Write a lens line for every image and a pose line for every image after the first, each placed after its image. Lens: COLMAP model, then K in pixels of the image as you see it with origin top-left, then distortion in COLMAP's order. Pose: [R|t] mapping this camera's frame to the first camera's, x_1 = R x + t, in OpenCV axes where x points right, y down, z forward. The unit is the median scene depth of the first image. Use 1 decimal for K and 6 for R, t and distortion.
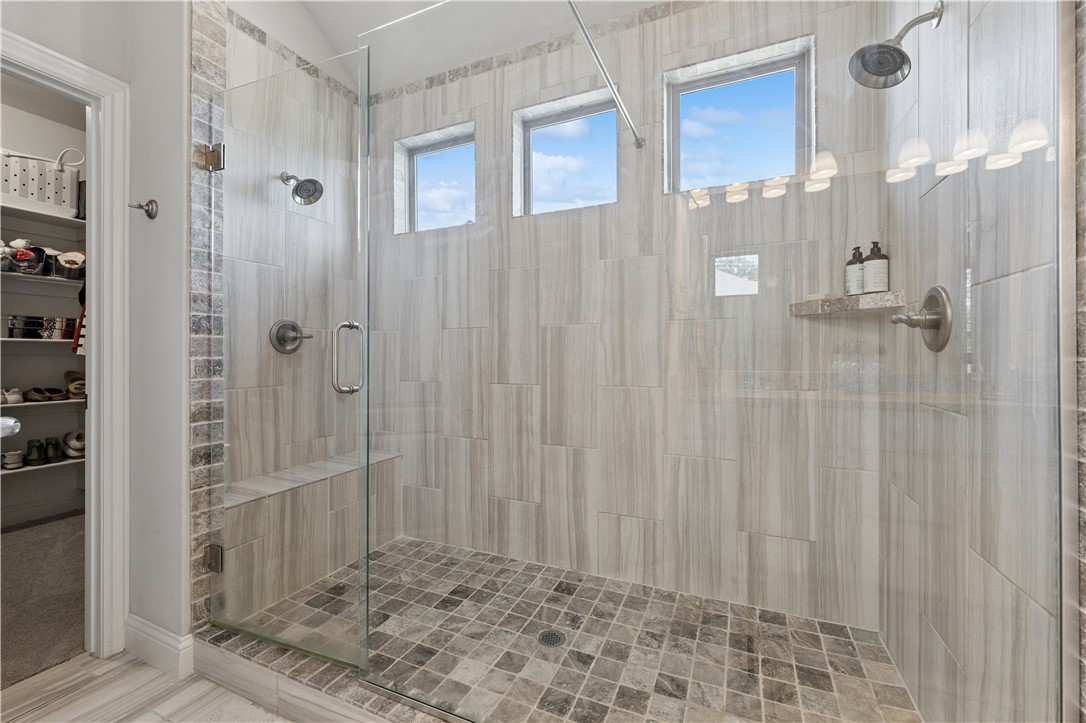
lens RADIAL K [[441.9, 0, 542.7], [0, 441.9, 352.9], [0, 0, 1]] dist [-0.002313, 0.000111]
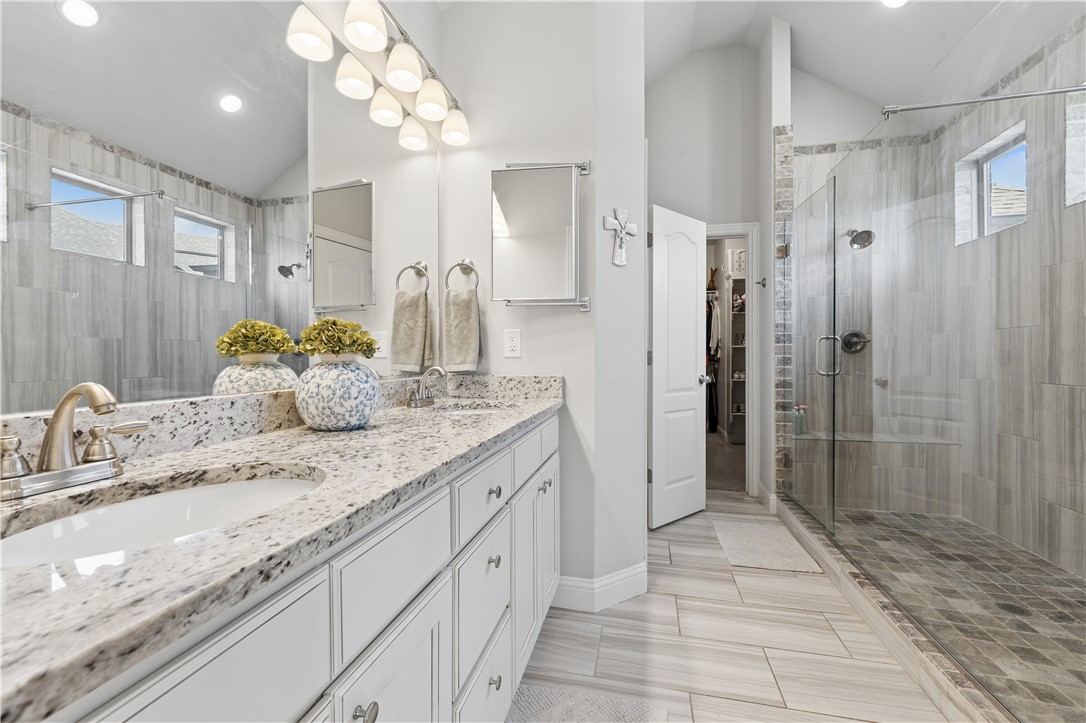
lens RADIAL K [[441.9, 0, 542.7], [0, 441.9, 352.9], [0, 0, 1]] dist [-0.002313, 0.000111]
pose [[0.183349, -0.003330, -0.983042, 0.661749], [0.005080, 0.999984, -0.002440, -0.001371], [0.983035, -0.004546, 0.183363, -0.270378]]
